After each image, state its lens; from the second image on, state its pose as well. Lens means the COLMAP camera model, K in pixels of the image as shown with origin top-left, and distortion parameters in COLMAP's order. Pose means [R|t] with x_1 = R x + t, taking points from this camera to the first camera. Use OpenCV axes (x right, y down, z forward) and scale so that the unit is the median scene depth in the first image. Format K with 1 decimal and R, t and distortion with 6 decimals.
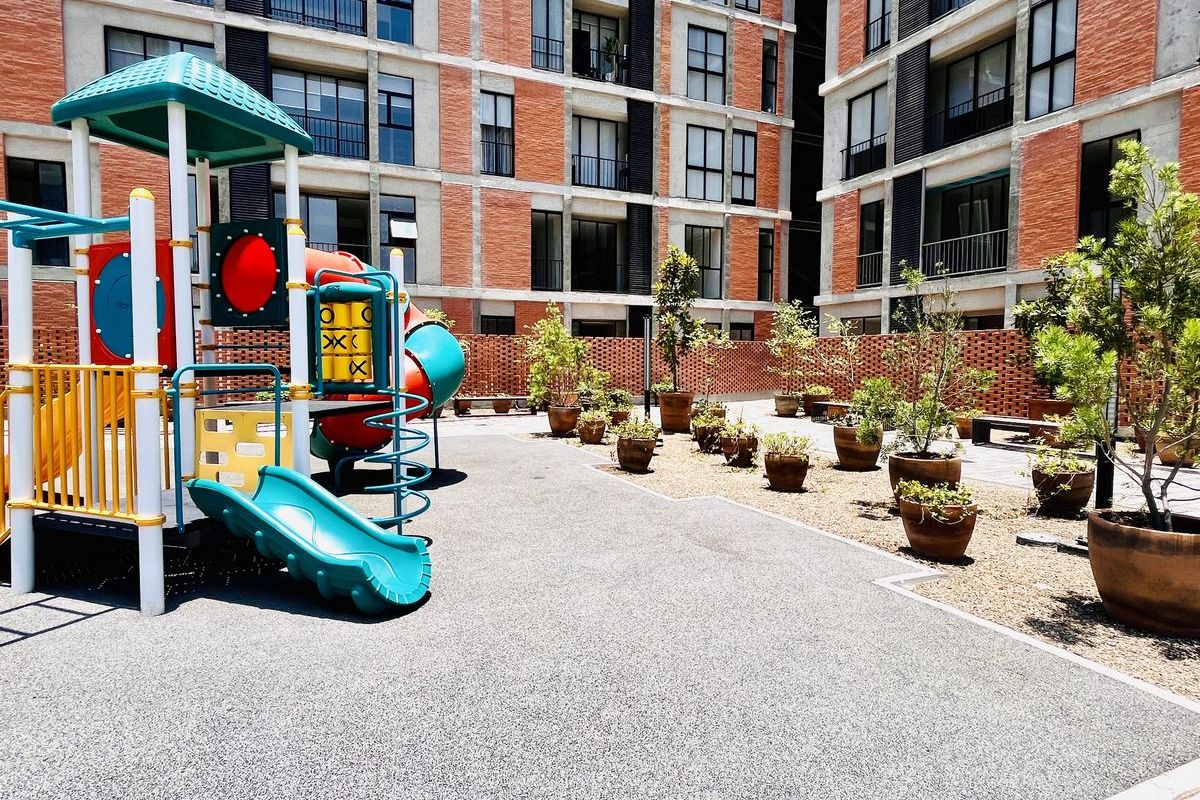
lens RADIAL K [[654.7, 0, 600.0], [0, 654.7, 400.0], [0, 0, 1]] dist [-0.003566, -0.000679]
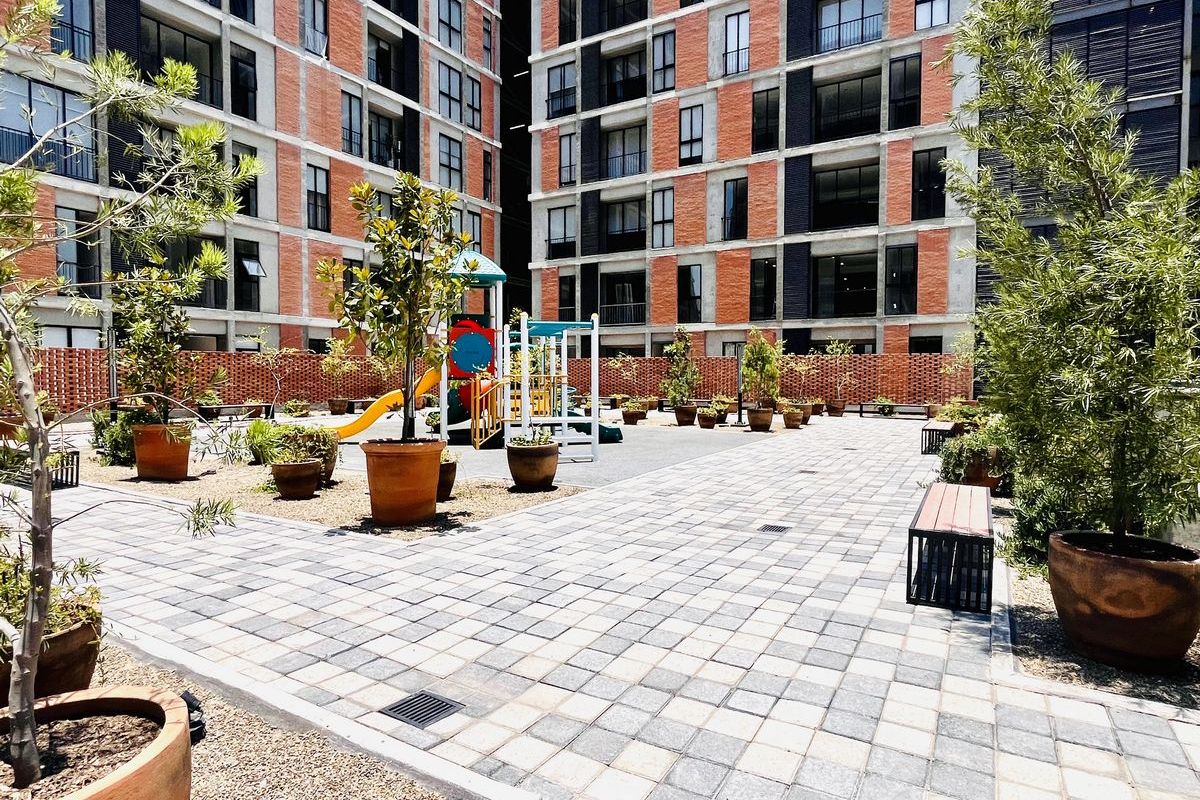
lens RADIAL K [[654.7, 0, 600.0], [0, 654.7, 400.0], [0, 0, 1]] dist [-0.003566, -0.000679]
pose [[0.812528, -0.027817, 0.582258, -0.468718], [0.039753, 0.999180, -0.007740, 0.021902], [-0.581565, 0.029436, 0.812967, -0.359660]]
